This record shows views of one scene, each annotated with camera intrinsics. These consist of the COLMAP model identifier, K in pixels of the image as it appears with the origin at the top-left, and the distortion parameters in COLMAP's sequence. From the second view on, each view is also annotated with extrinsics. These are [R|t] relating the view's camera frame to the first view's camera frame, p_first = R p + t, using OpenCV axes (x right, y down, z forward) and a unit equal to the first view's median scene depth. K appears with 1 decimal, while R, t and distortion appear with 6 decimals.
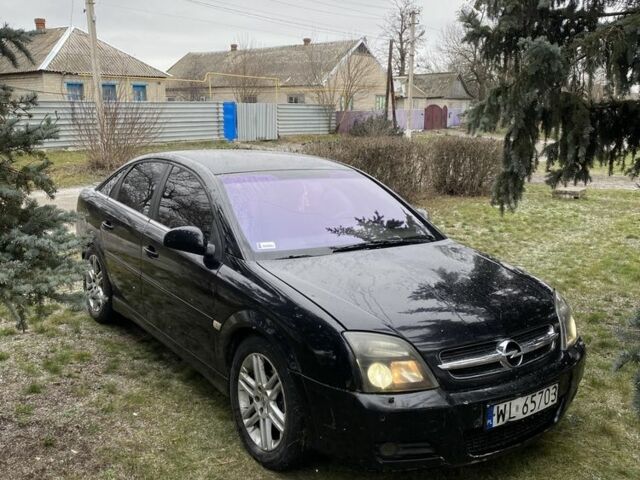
lens RADIAL K [[571.4, 0, 320.0], [0, 571.4, 240.0], [0, 0, 1]] dist [-0.002621, -0.011735]
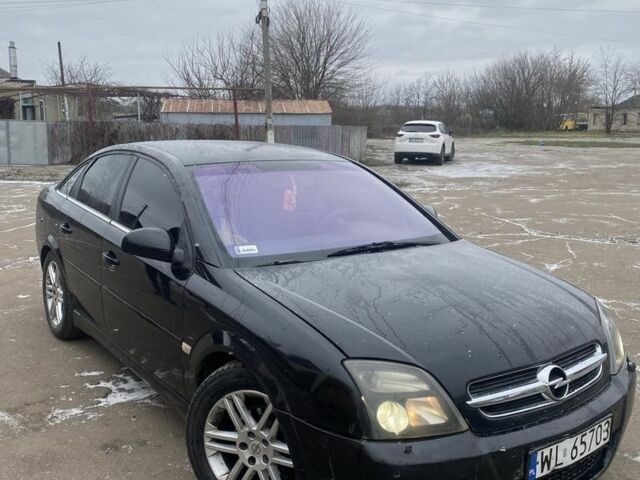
lens RADIAL K [[571.4, 0, 320.0], [0, 571.4, 240.0], [0, 0, 1]] dist [-0.002621, -0.011735]
pose [[0.999783, -0.011823, 0.017173, -0.002879], [0.011923, 0.999912, -0.005754, 0.001904], [-0.017103, 0.005958, 0.999836, 0.212979]]
